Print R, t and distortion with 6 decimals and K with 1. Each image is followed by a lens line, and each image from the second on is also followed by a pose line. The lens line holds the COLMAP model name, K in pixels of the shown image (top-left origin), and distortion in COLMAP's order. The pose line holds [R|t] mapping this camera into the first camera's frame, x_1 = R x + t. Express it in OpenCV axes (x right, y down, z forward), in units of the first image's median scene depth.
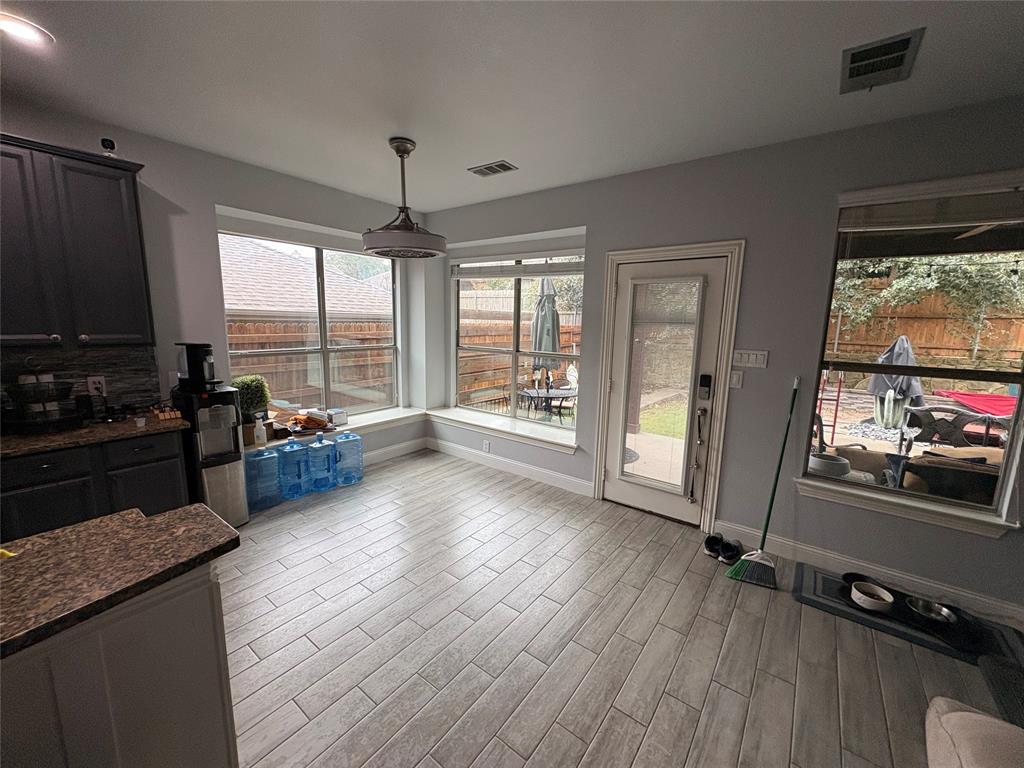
lens RADIAL K [[408.6, 0, 511.6], [0, 408.6, 383.3], [0, 0, 1]] dist [0.004494, -0.000601]
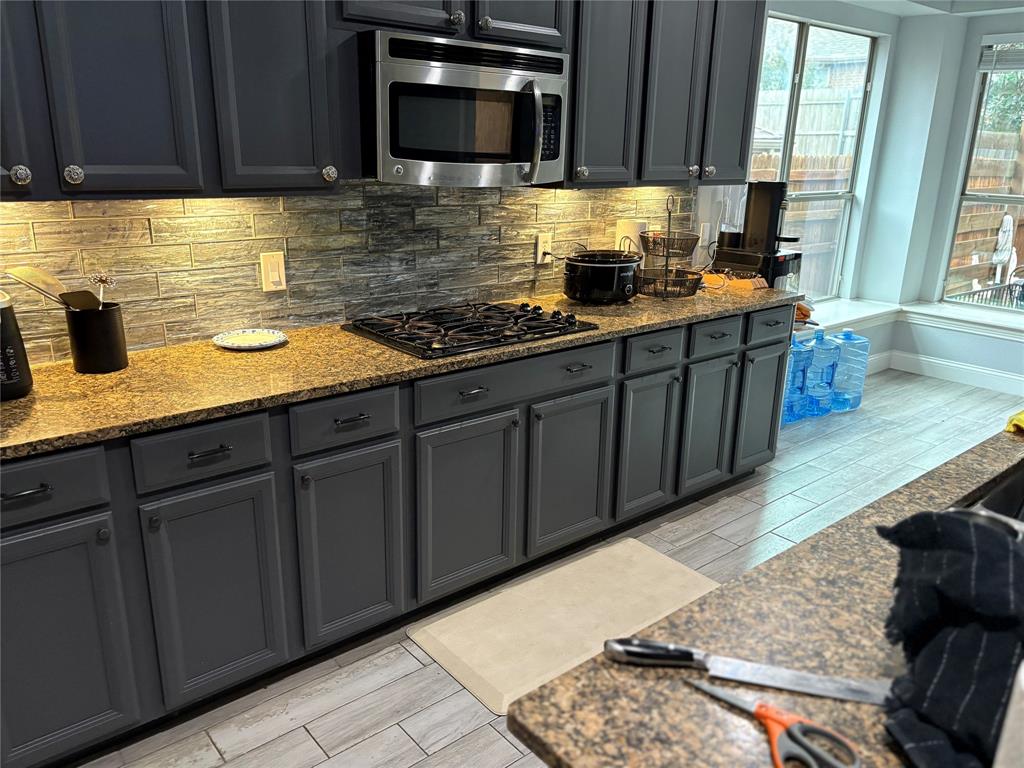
lens RADIAL K [[783.4, 0, 504.4], [0, 783.4, 392.3], [0, 0, 1]] dist [0.006867, -0.017411]
pose [[0.973892, 0.062488, -0.218241, -0.598259], [-0.030879, 0.988898, 0.145349, 0.051295], [0.224900, -0.134815, 0.965010, -0.280468]]
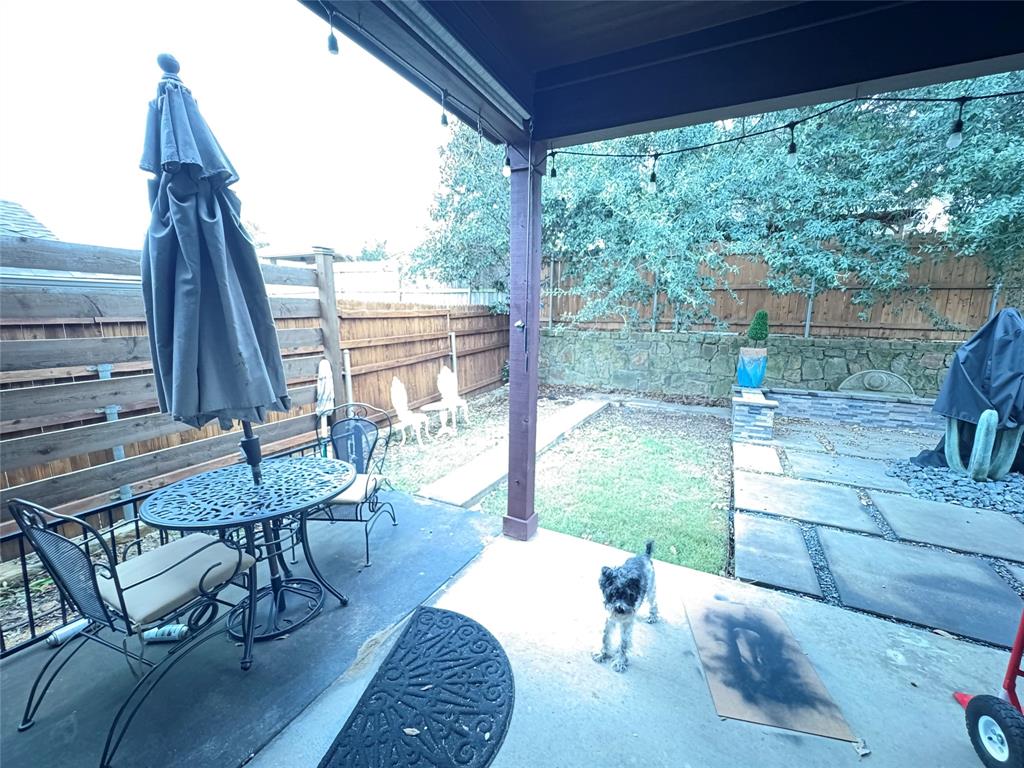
lens RADIAL K [[408.6, 0, 512.5], [0, 408.6, 384.8], [0, 0, 1]] dist [0.004494, -0.000601]
pose [[0.984376, -0.042162, 0.170958, 0.352211], [0.036929, 0.998750, 0.033673, -0.090972], [-0.172164, -0.026834, 0.984703, 0.919246]]
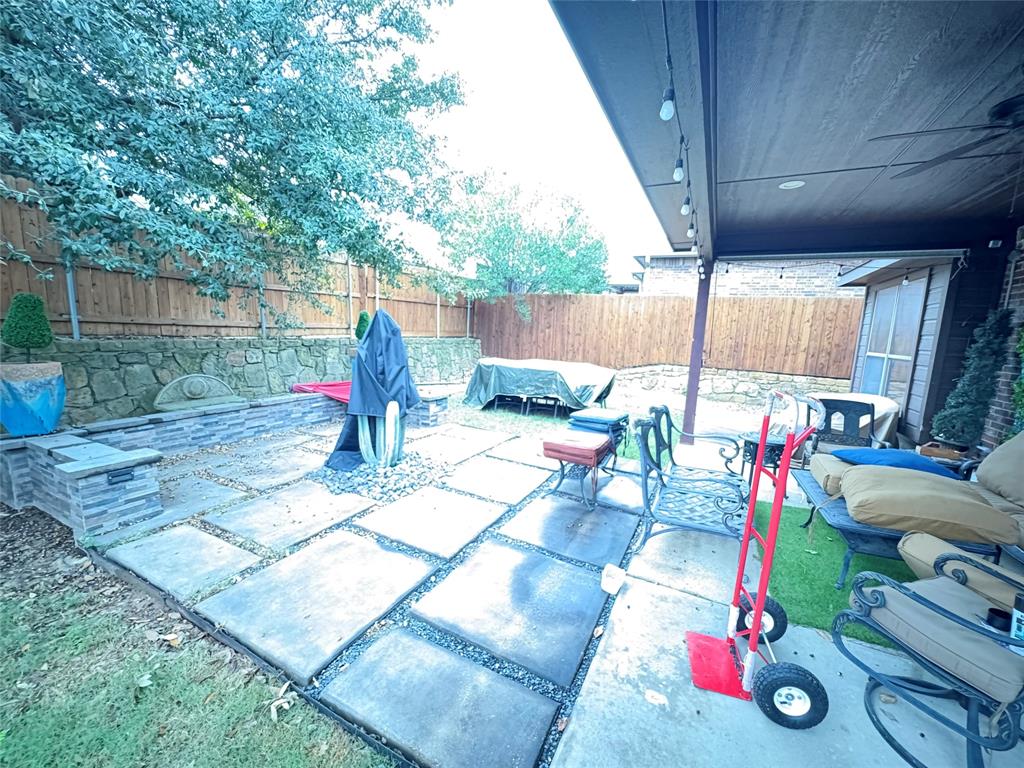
lens RADIAL K [[408.6, 0, 512.5], [0, 408.6, 385.1], [0, 0, 1]] dist [0.004494, -0.000601]
pose [[-0.184898, -0.164694, 0.968859, 0.521033], [0.099010, 0.977720, 0.185096, -0.155638], [-0.977758, 0.130150, -0.164472, 1.461038]]
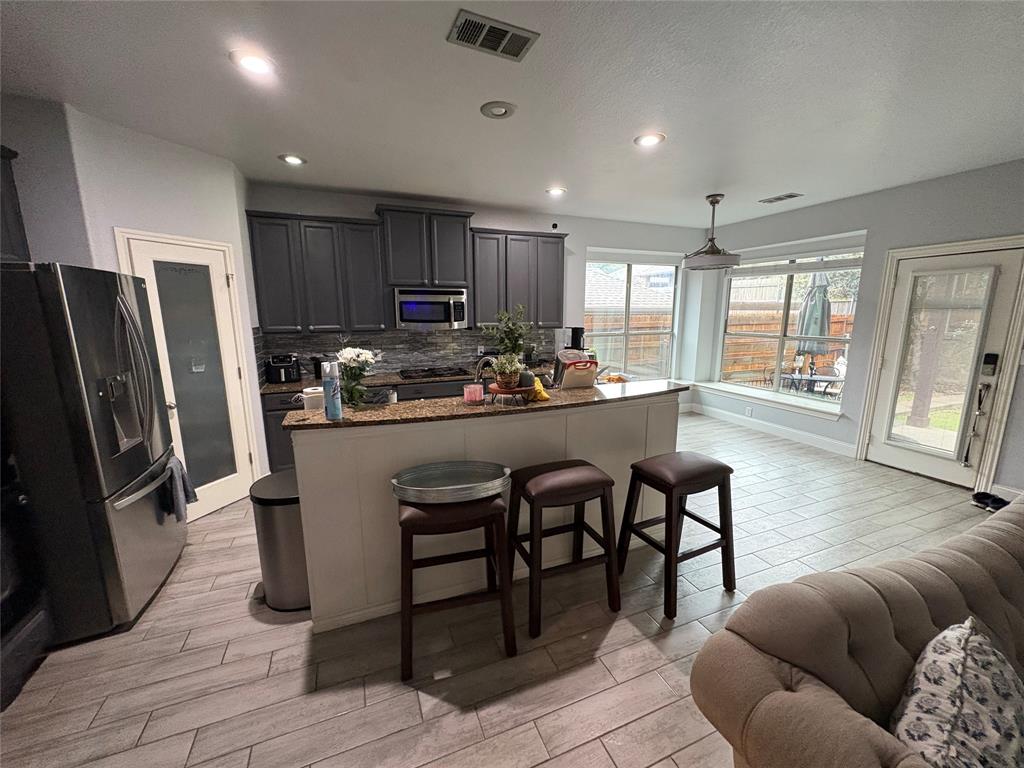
lens RADIAL K [[408.6, 0, 510.7], [0, 408.6, 385.0], [0, 0, 1]] dist [0.004494, -0.000601]
pose [[0.859749, 0.068011, -0.506168, -0.063931], [-0.058125, 0.997684, 0.035327, 0.073850], [0.507398, -0.000952, 0.861711, -0.471182]]
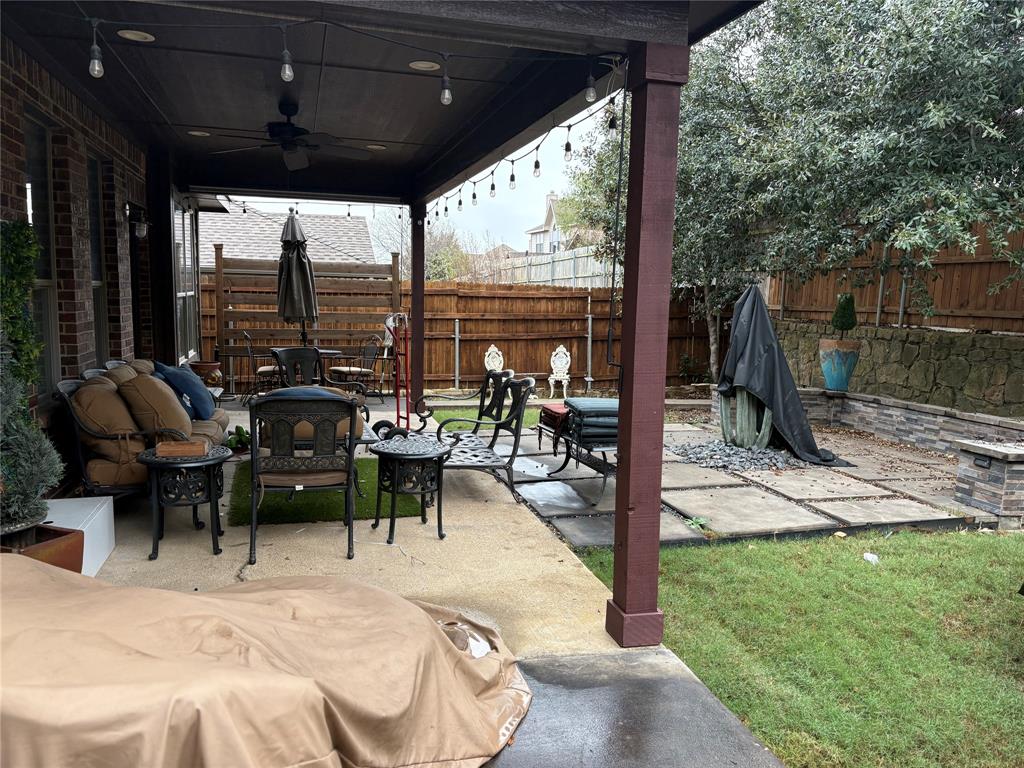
lens RADIAL K [[783.4, 0, 511.3], [0, 783.4, 386.3], [0, 0, 1]] dist [0.006867, -0.017411]
pose [[0.782325, 0.065840, -0.619381, 2.181316], [-0.100060, 0.994767, -0.020639, 0.132716], [0.614781, 0.078122, 0.784819, -0.073513]]
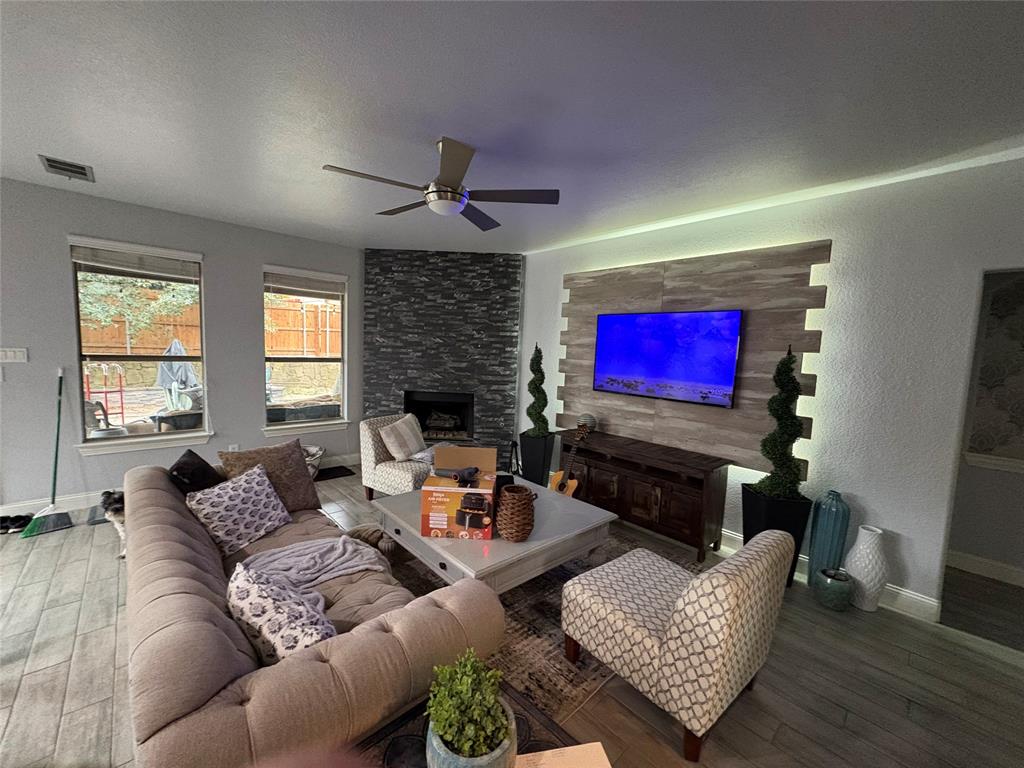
lens RADIAL K [[408.6, 0, 512.5], [0, 408.6, 383.5], [0, 0, 1]] dist [0.004494, -0.000601]
pose [[0.175500, -0.104802, 0.978885, -0.213584], [0.118660, 0.989320, 0.084645, 0.059918], [-0.977302, 0.101300, 0.186061, -0.410950]]
